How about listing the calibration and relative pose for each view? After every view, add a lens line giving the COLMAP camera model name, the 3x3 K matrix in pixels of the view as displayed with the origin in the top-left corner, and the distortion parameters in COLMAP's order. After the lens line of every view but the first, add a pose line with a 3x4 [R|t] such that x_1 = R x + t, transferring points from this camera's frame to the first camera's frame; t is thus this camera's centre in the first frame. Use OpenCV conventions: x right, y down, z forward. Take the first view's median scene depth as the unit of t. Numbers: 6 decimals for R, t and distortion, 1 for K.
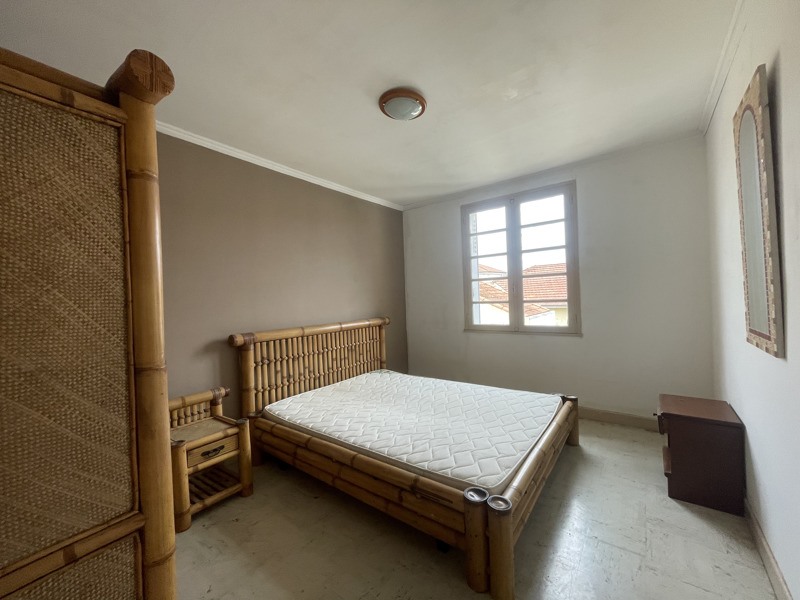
lens RADIAL K [[322.8, 0, 400.7], [0, 322.8, 298.1], [0, 0, 1]] dist [-0.001596, -0.000267]
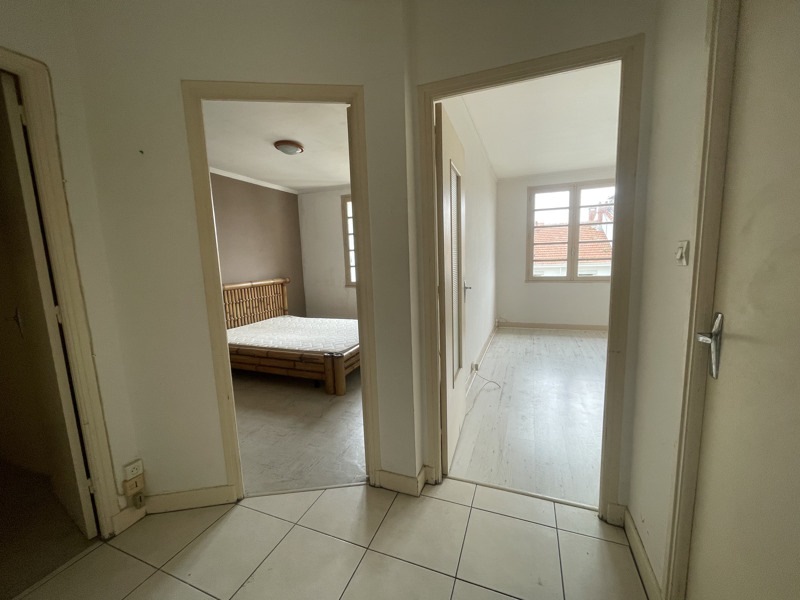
lens RADIAL K [[322.8, 0, 400.1], [0, 322.8, 298.9], [0, 0, 1]] dist [-0.001596, -0.000267]
pose [[0.961428, -0.031513, 0.273244, 0.046442], [-0.000121, 0.993367, 0.114990, -0.007659], [-0.275055, -0.110588, 0.955047, -0.511789]]
